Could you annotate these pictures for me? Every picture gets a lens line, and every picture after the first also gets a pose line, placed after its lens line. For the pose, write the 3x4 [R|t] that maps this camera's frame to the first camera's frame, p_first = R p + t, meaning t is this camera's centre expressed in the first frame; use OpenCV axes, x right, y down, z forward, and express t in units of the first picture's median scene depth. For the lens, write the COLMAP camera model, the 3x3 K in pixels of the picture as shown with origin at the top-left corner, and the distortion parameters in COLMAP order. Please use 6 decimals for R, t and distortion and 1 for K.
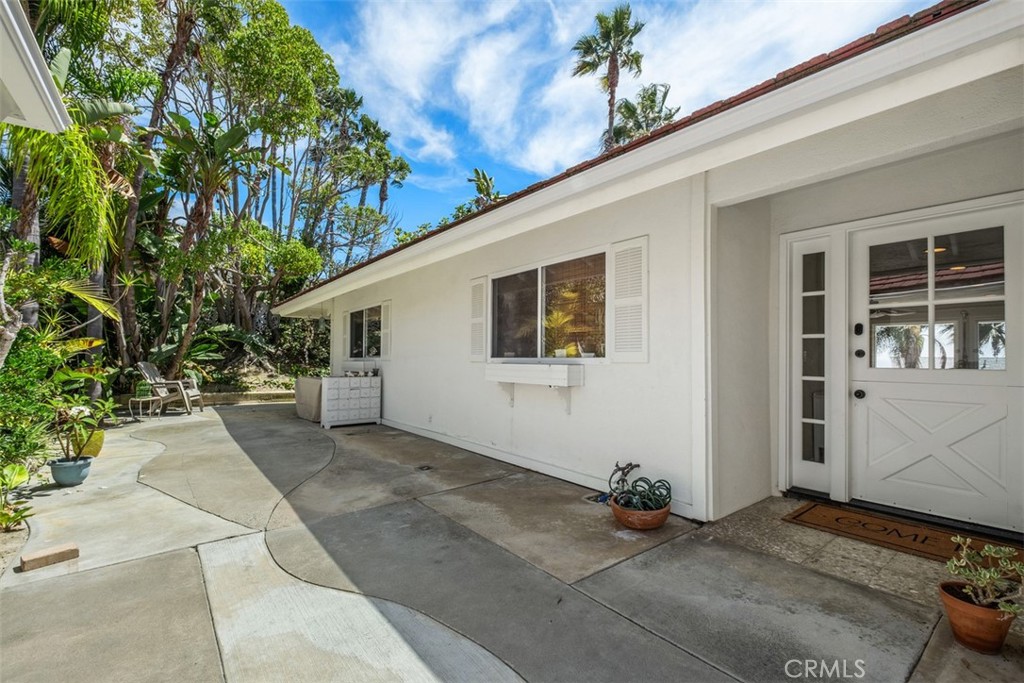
lens RADIAL K [[447.6, 0, 512.0], [0, 447.6, 341.5], [0, 0, 1]] dist [-0.009242, -0.000098]
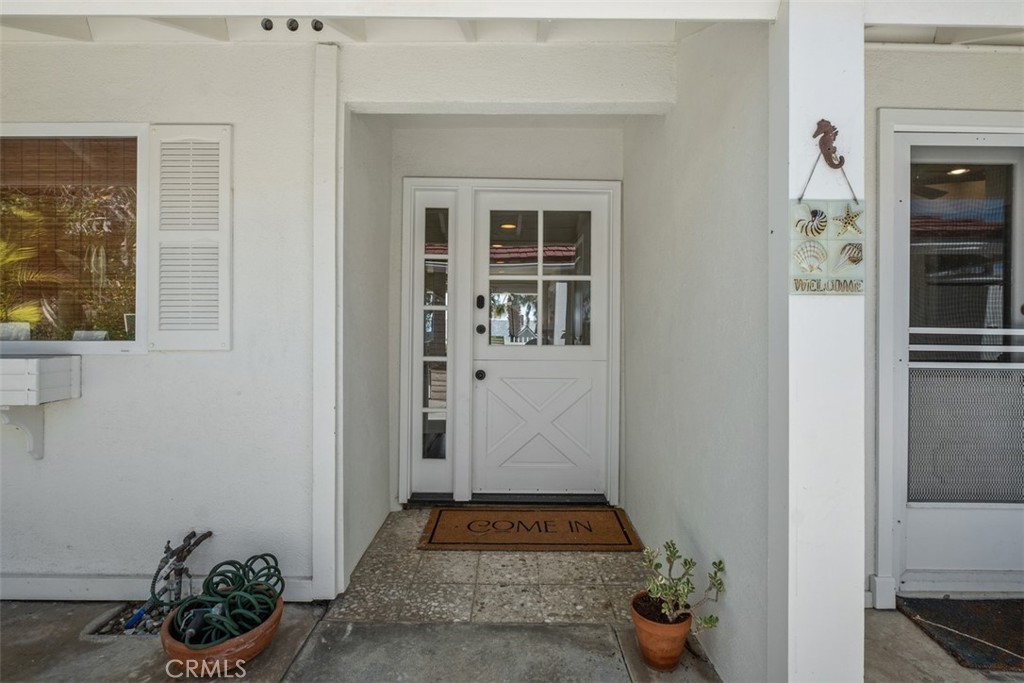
lens RADIAL K [[512.0, 0, 510.9], [0, 512.0, 321.2], [0, 0, 1]] dist [-0.002596, -0.001044]
pose [[0.621915, -0.000993, 0.783084, 0.016979], [-0.031096, 0.999179, 0.025963, -0.018898], [-0.782467, -0.040498, 0.621374, 0.338017]]
